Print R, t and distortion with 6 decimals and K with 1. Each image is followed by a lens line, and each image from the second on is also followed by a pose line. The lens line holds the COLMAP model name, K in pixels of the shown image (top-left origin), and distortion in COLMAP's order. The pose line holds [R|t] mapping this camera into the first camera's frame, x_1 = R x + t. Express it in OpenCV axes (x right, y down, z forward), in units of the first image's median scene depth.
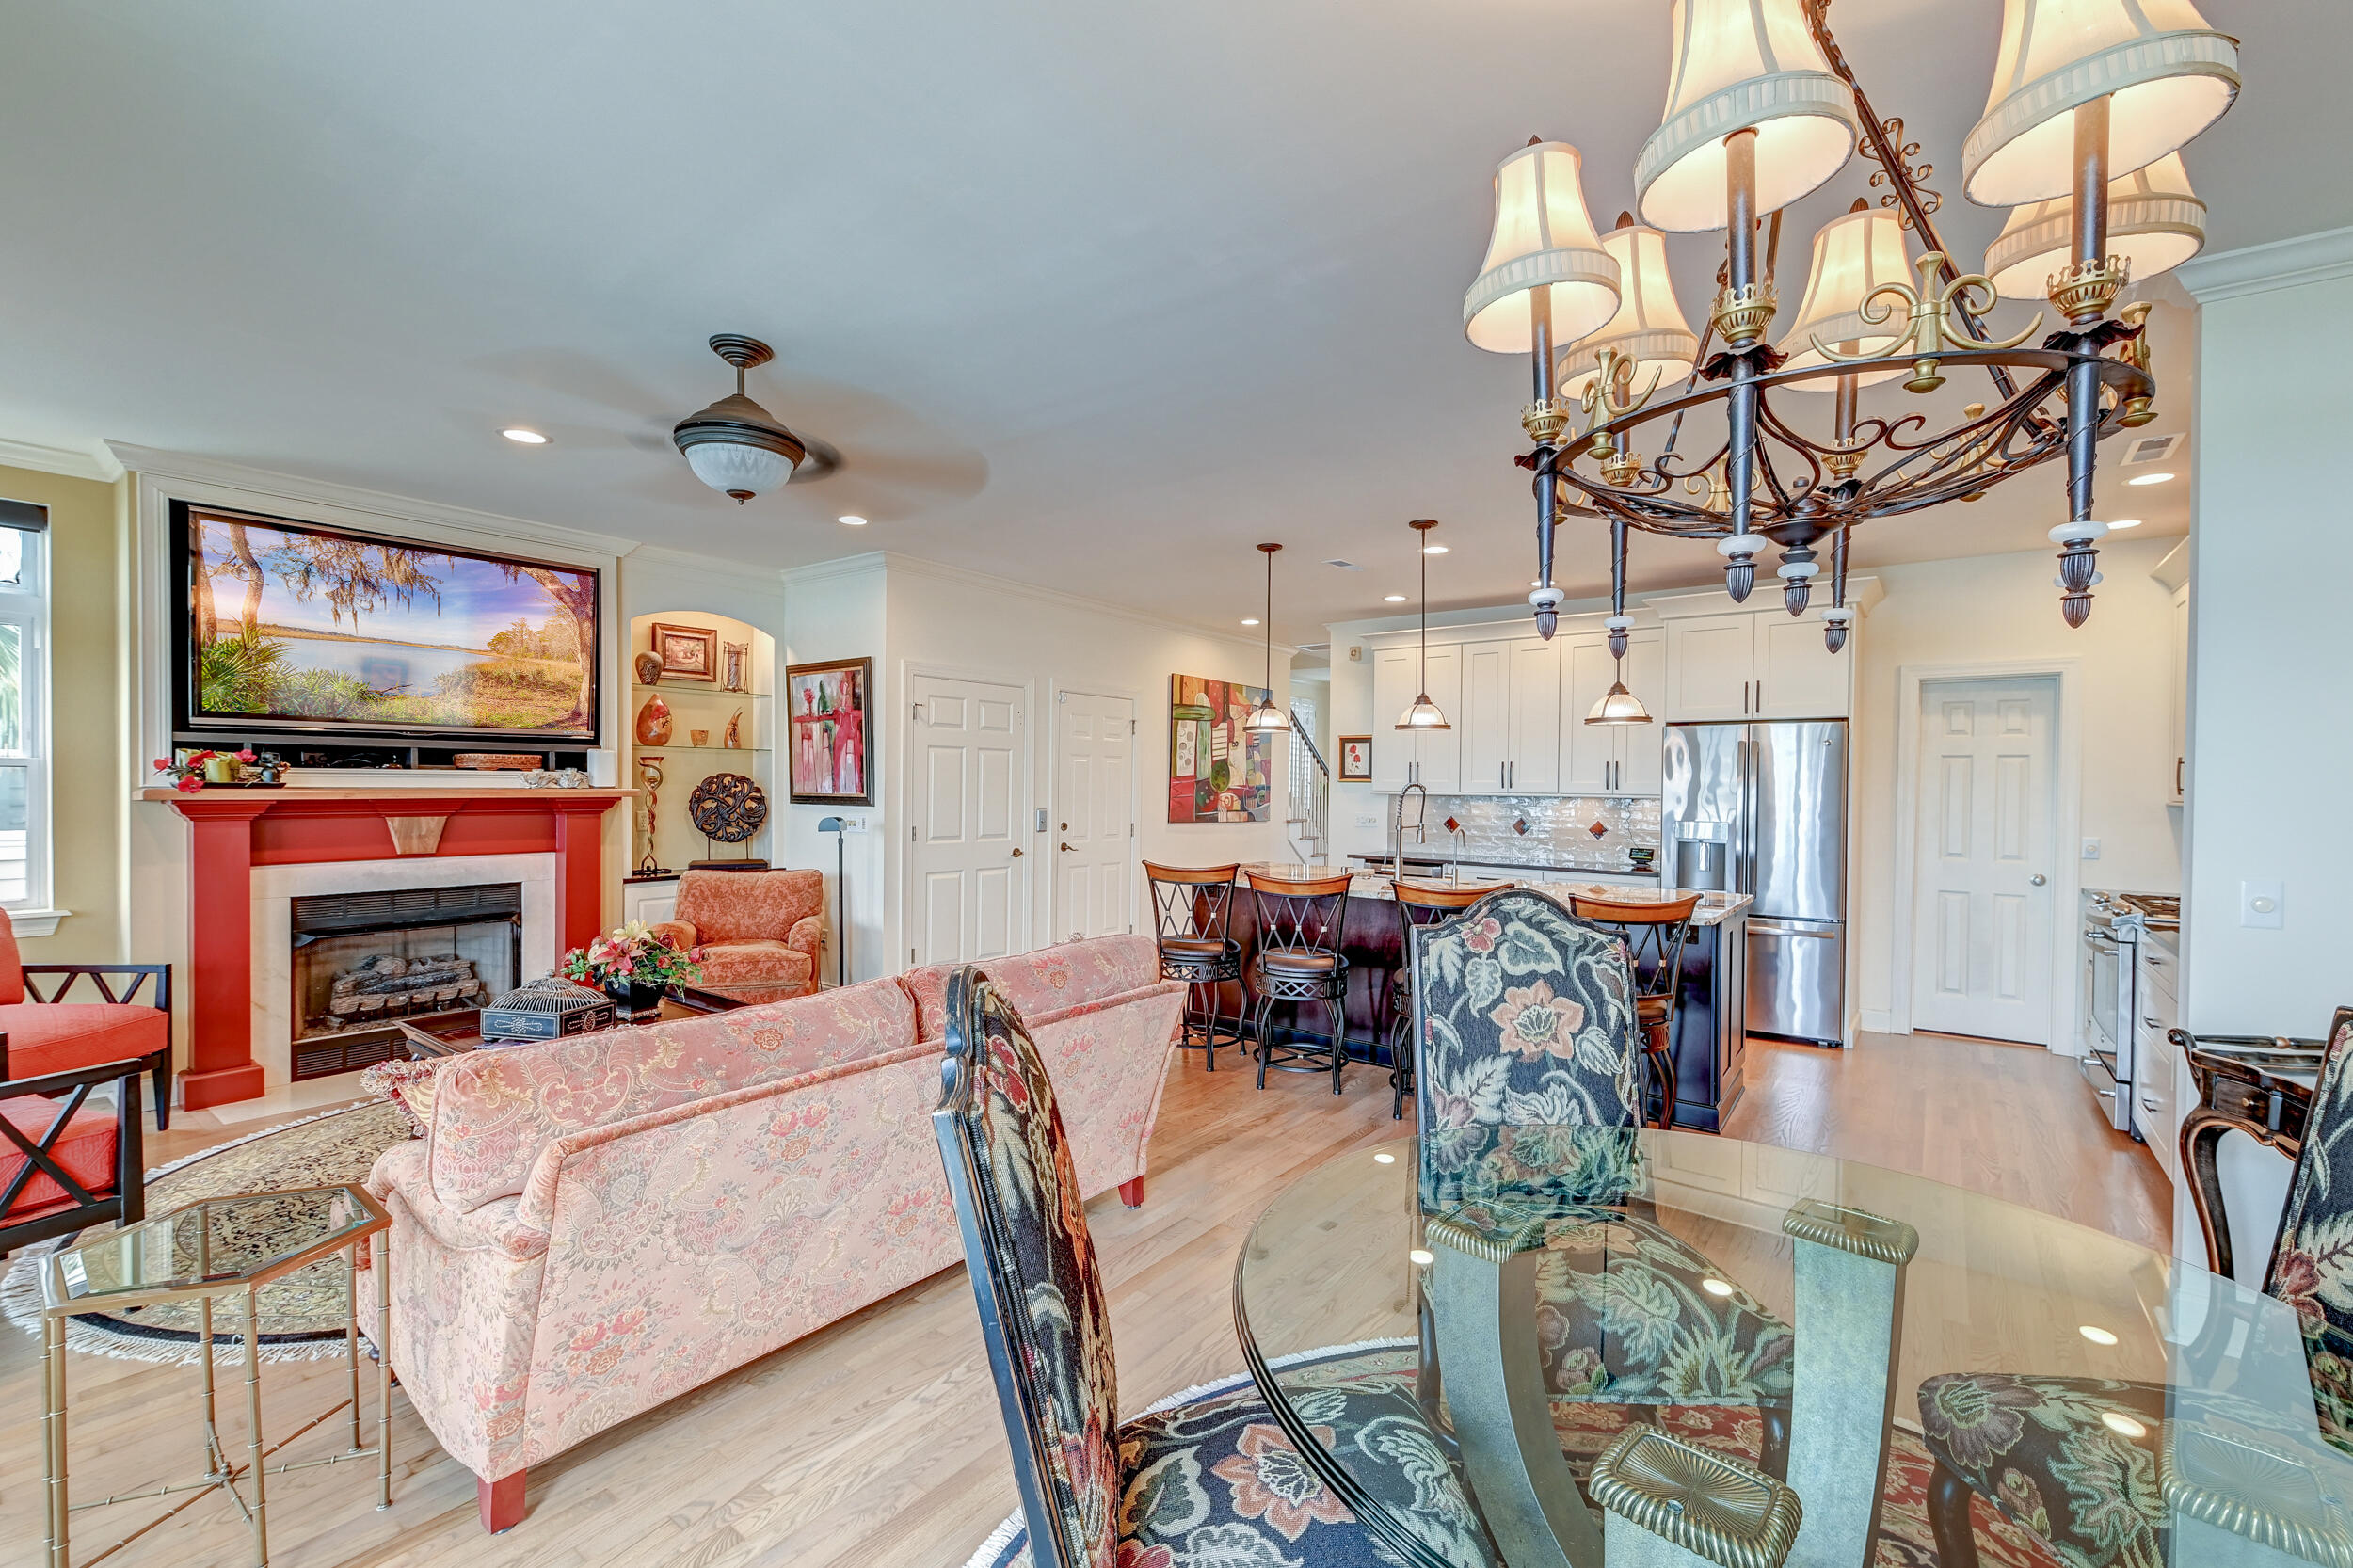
lens RADIAL K [[990.3, 0, 1180.1], [0, 990.3, 793.7], [0, 0, 1]] dist [0.020961, -0.008542]
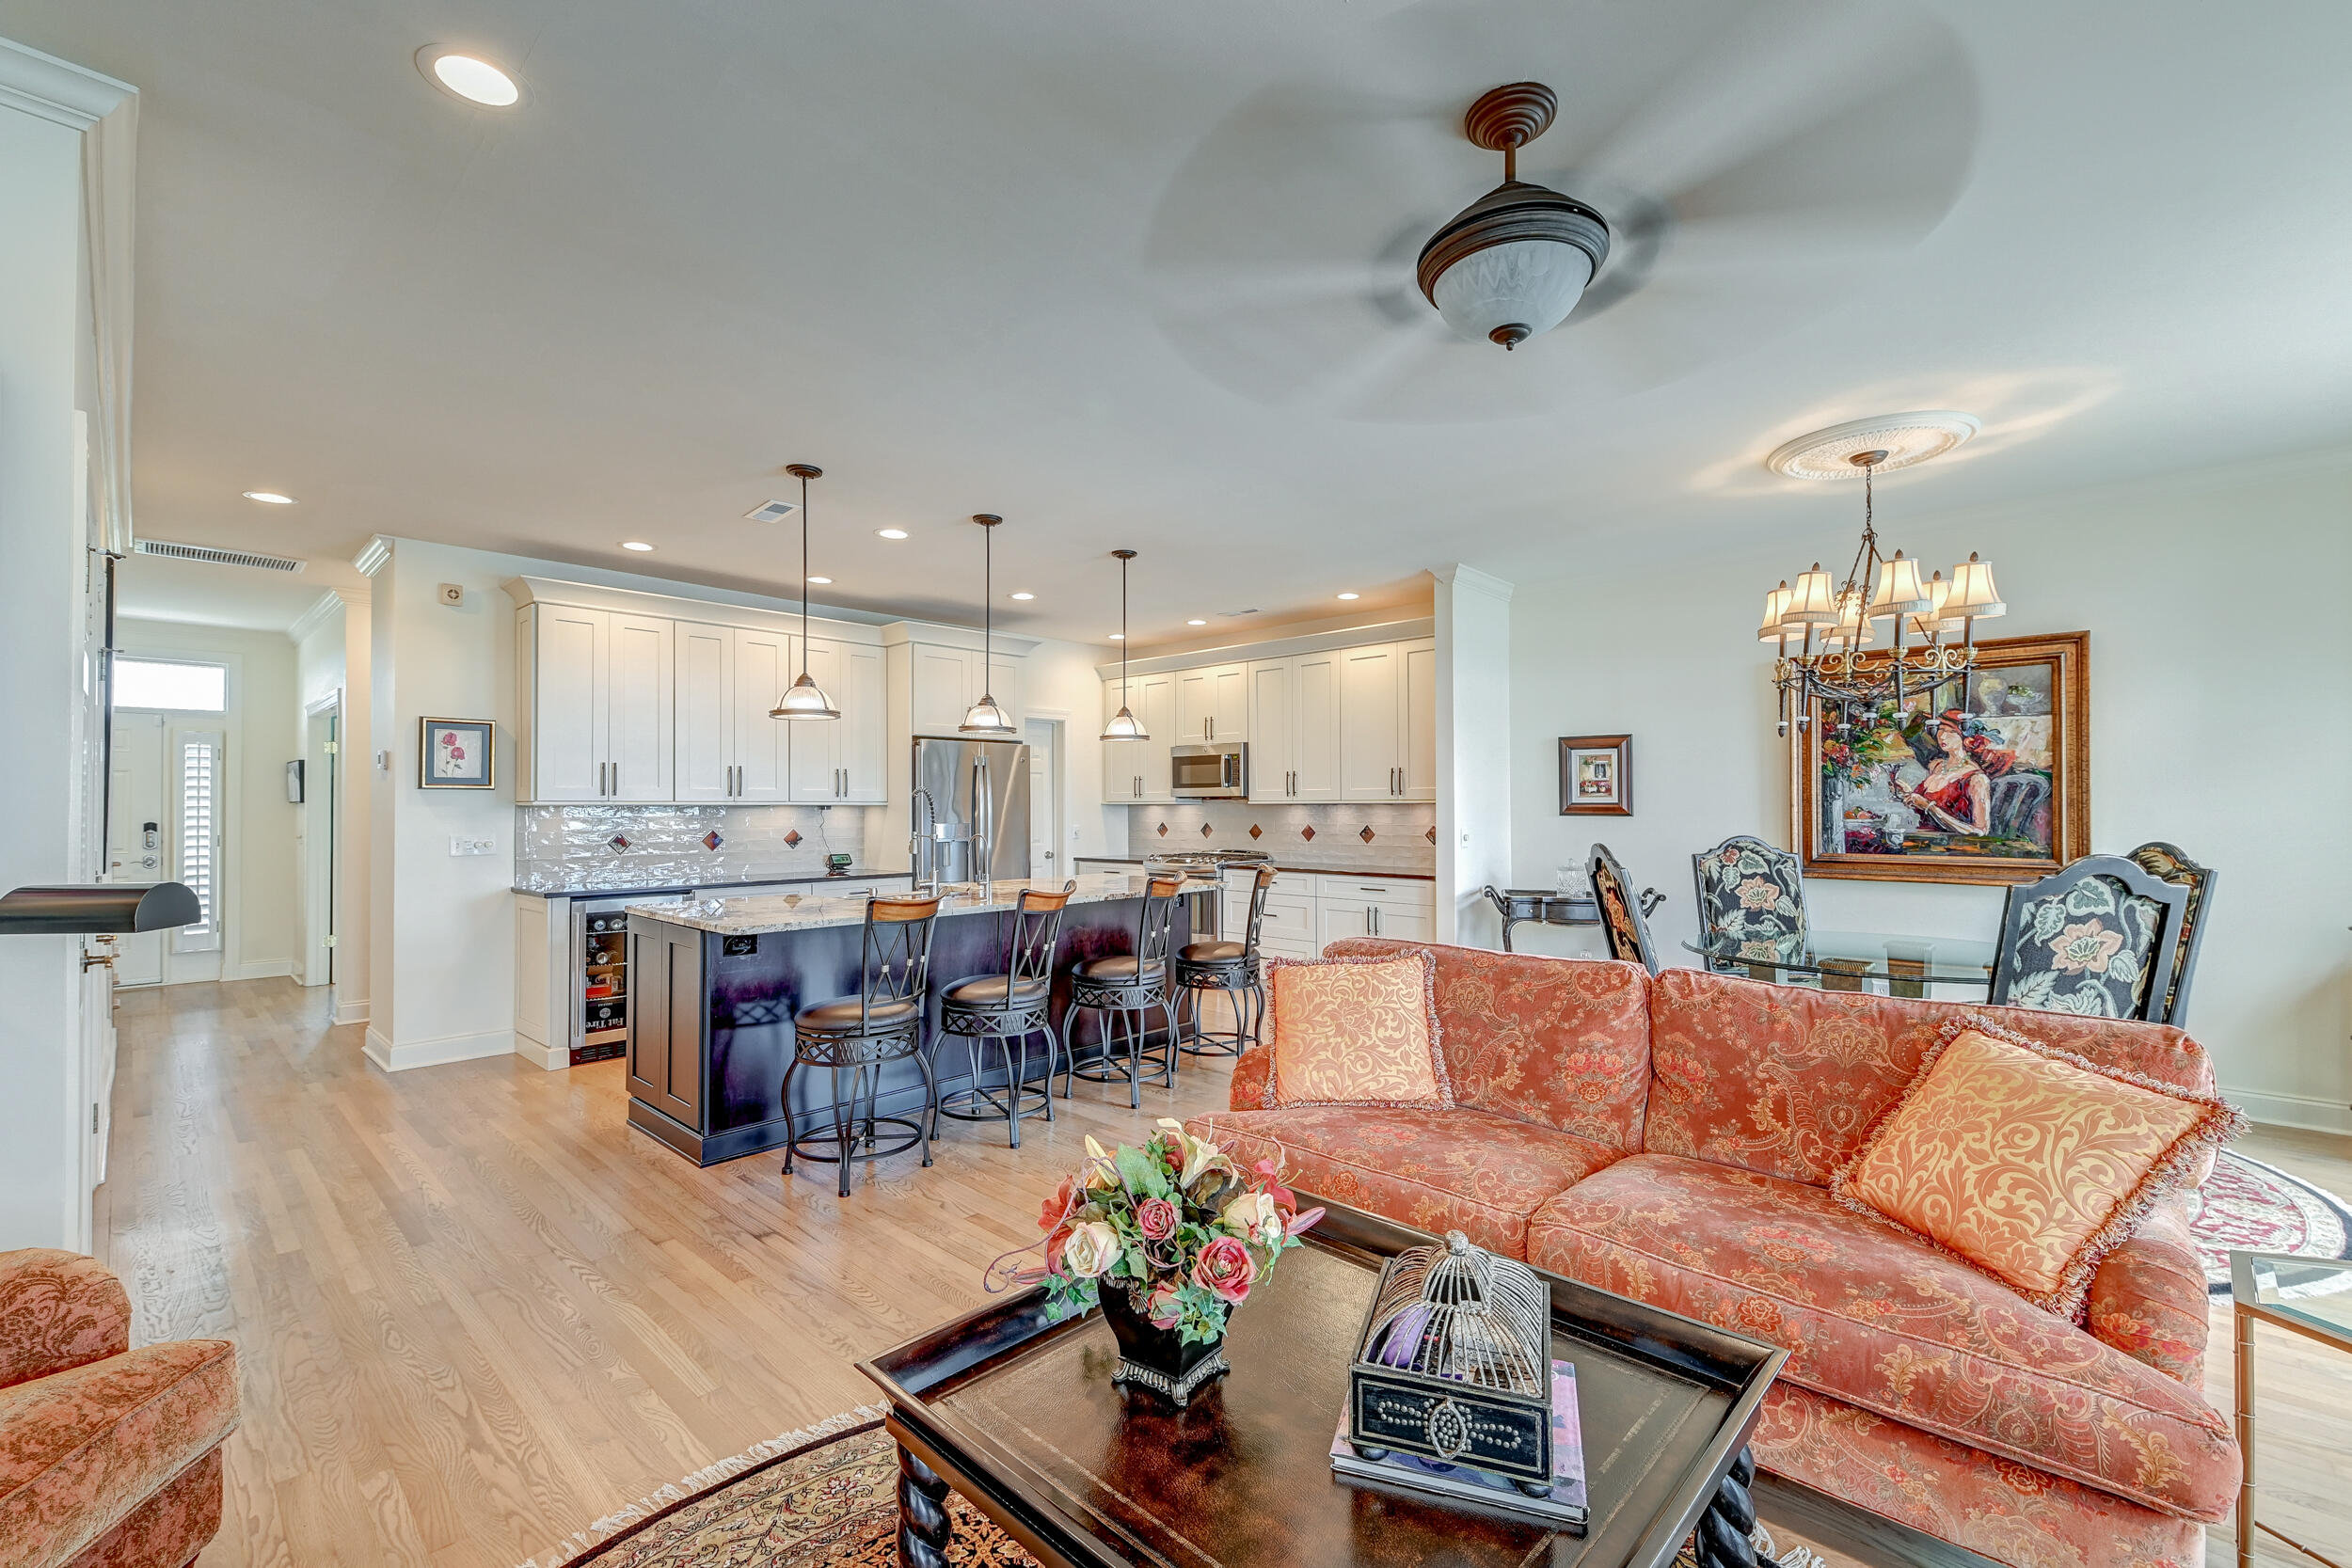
lens RADIAL K [[989.8, 0, 1179.6], [0, 989.8, 793.7], [0, 0, 1]] dist [0.020961, -0.008542]
pose [[0.108907, 0.002672, 0.994048, -0.603569], [0.015847, 0.999865, -0.004424, 0.002602], [-0.993926, 0.016235, 0.108850, 0.622847]]
